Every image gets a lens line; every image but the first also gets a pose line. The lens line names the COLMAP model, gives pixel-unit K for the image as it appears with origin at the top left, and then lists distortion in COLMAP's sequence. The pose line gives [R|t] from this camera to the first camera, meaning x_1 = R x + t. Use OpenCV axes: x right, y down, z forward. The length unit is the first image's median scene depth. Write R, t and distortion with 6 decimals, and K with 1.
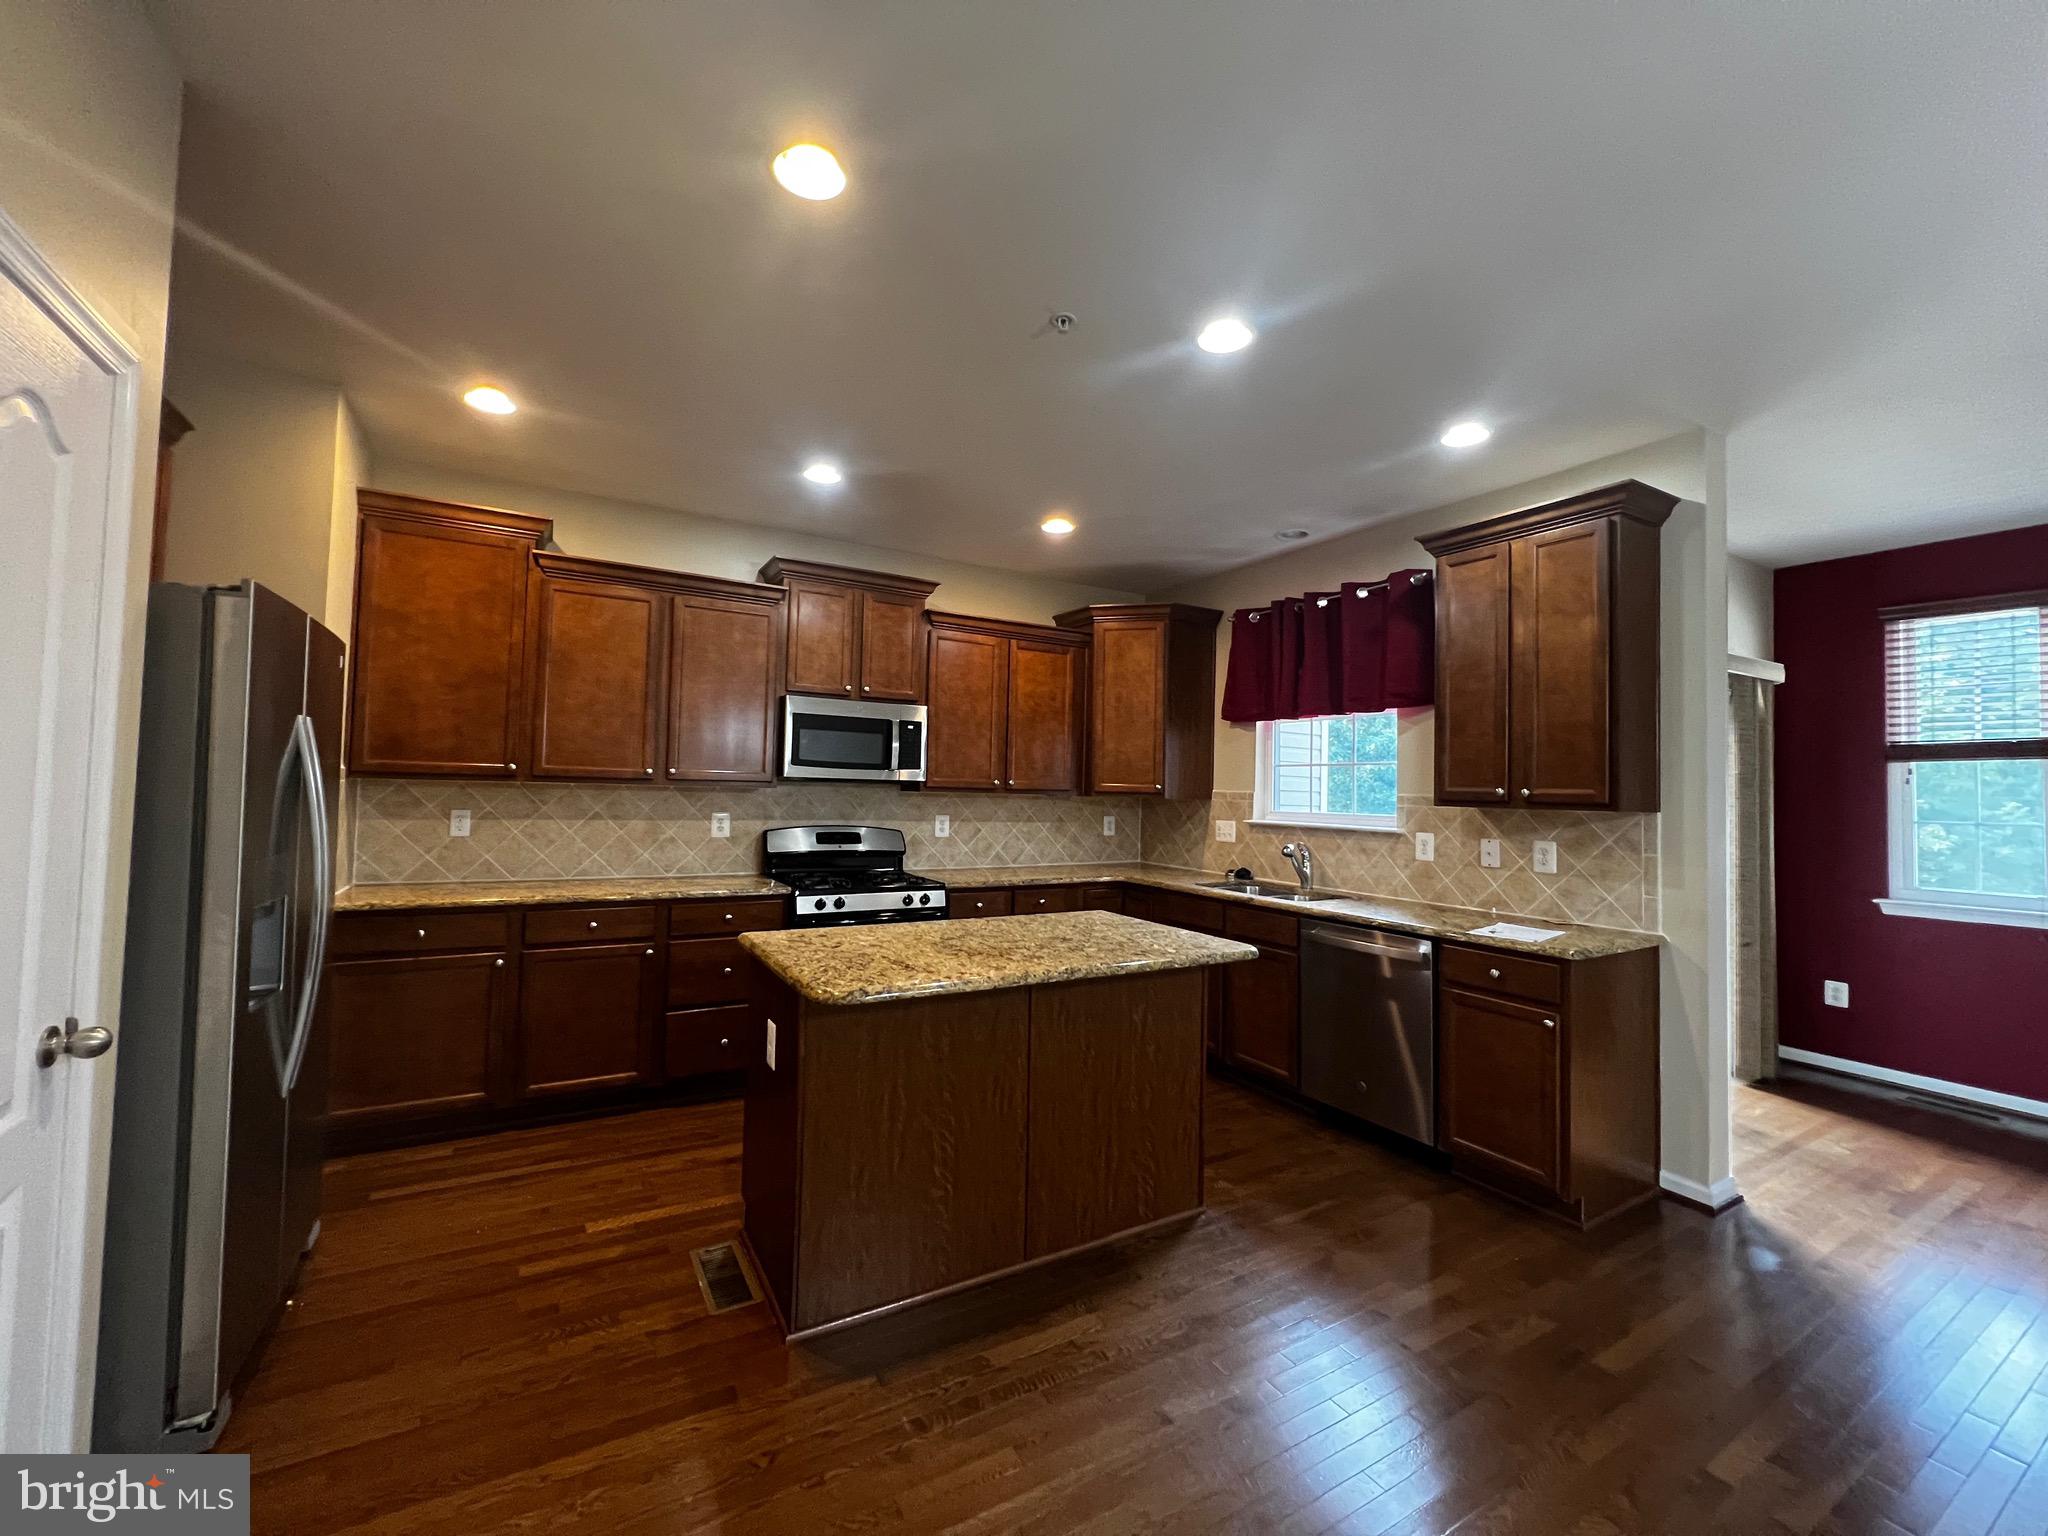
lens RADIAL K [[817.8, 0, 1020.5], [0, 817.8, 770.6], [0, 0, 1]] dist [0.010951, -0.006416]
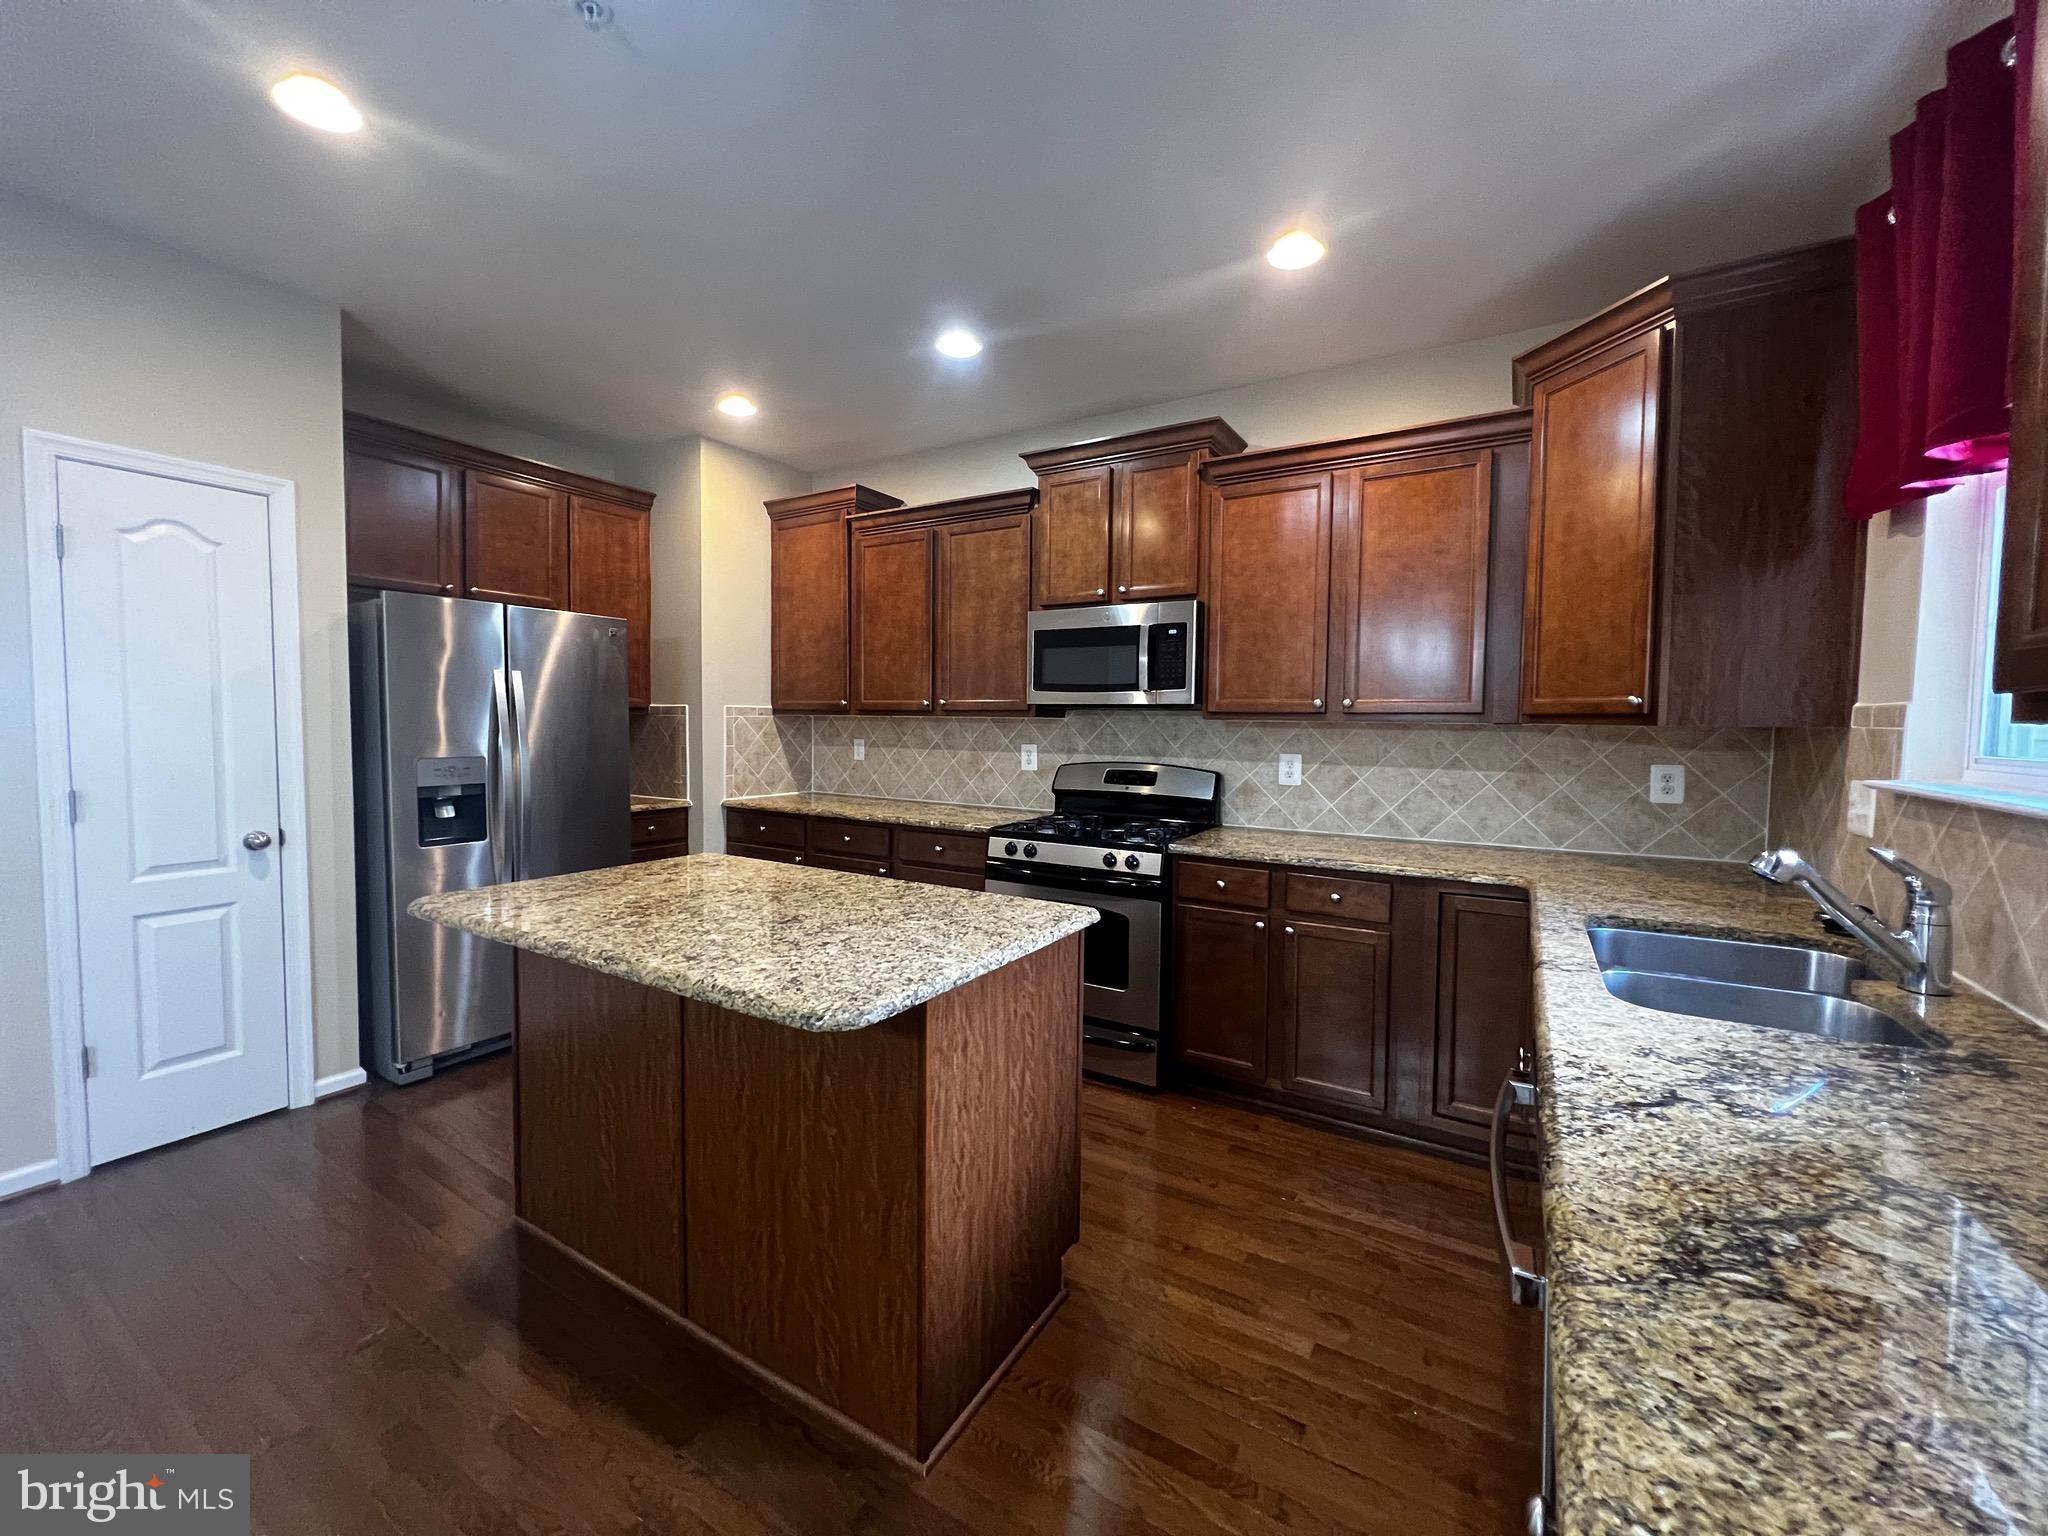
lens RADIAL K [[817.8, 0, 1020.5], [0, 817.8, 770.6], [0, 0, 1]] dist [0.010951, -0.006416]
pose [[0.470590, 0.036258, -0.881607, 0.454457], [0.023569, 0.998282, 0.053638, 0.028994], [0.882037, -0.046020, 0.468927, 0.521502]]
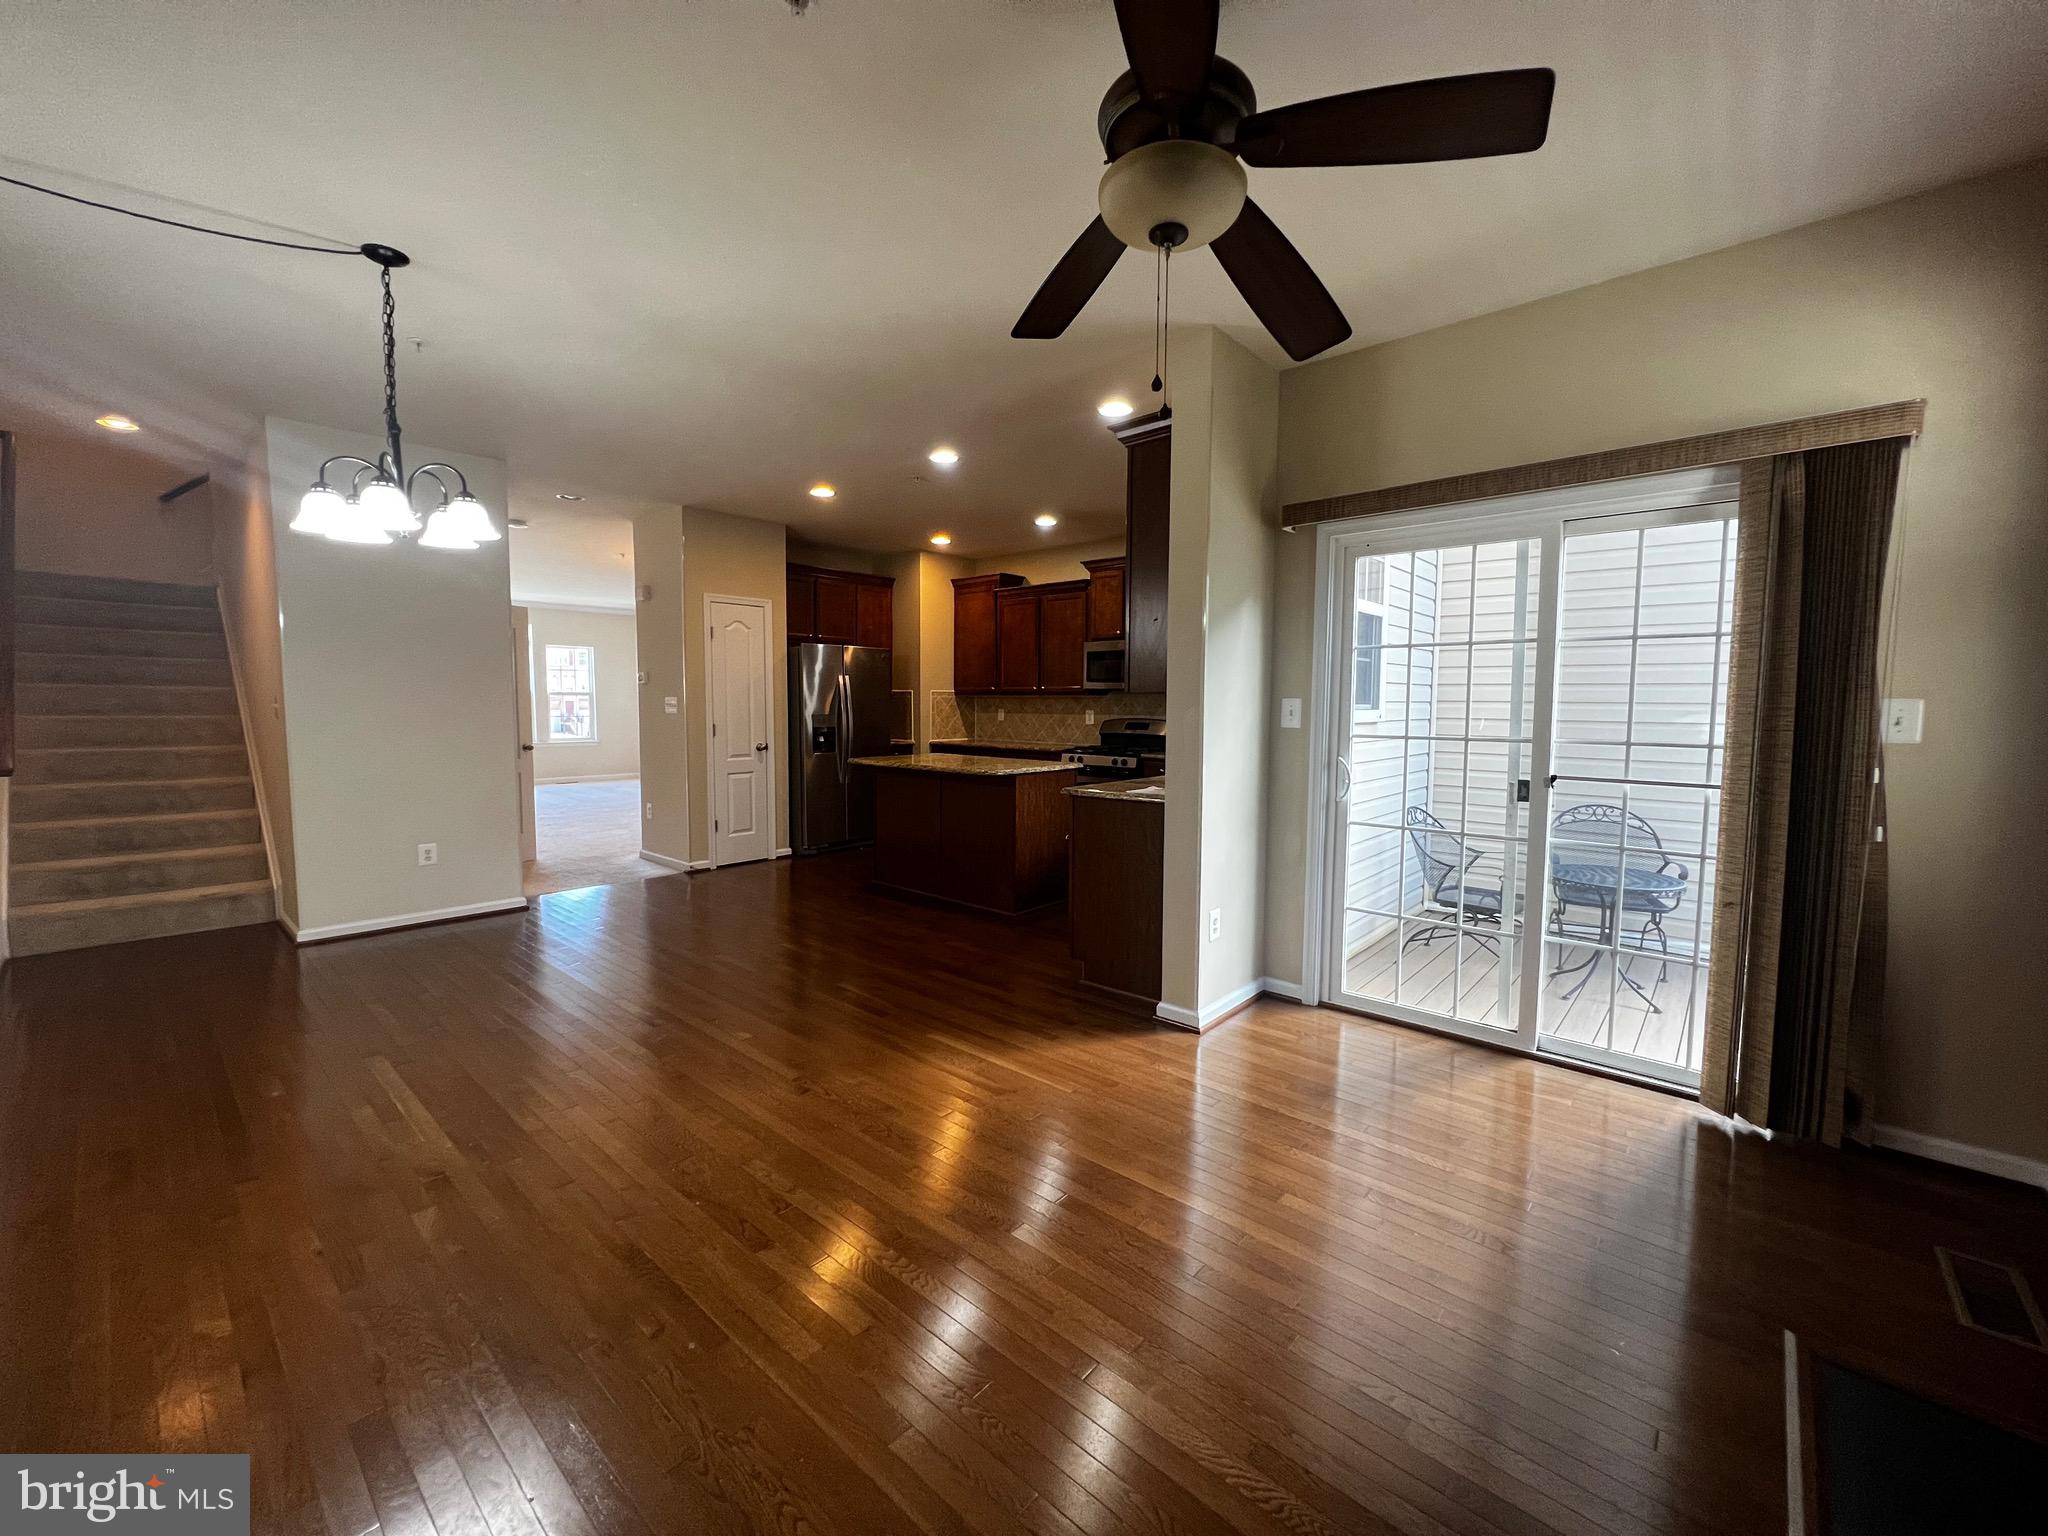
lens RADIAL K [[817.8, 0, 1020.5], [0, 817.8, 770.6], [0, 0, 1]] dist [0.010951, -0.006416]
pose [[0.308278, 0.056515, -0.949616, 1.241307], [0.027602, 0.997282, 0.068312, 0.054174], [0.950896, -0.047270, 0.305880, 0.292681]]
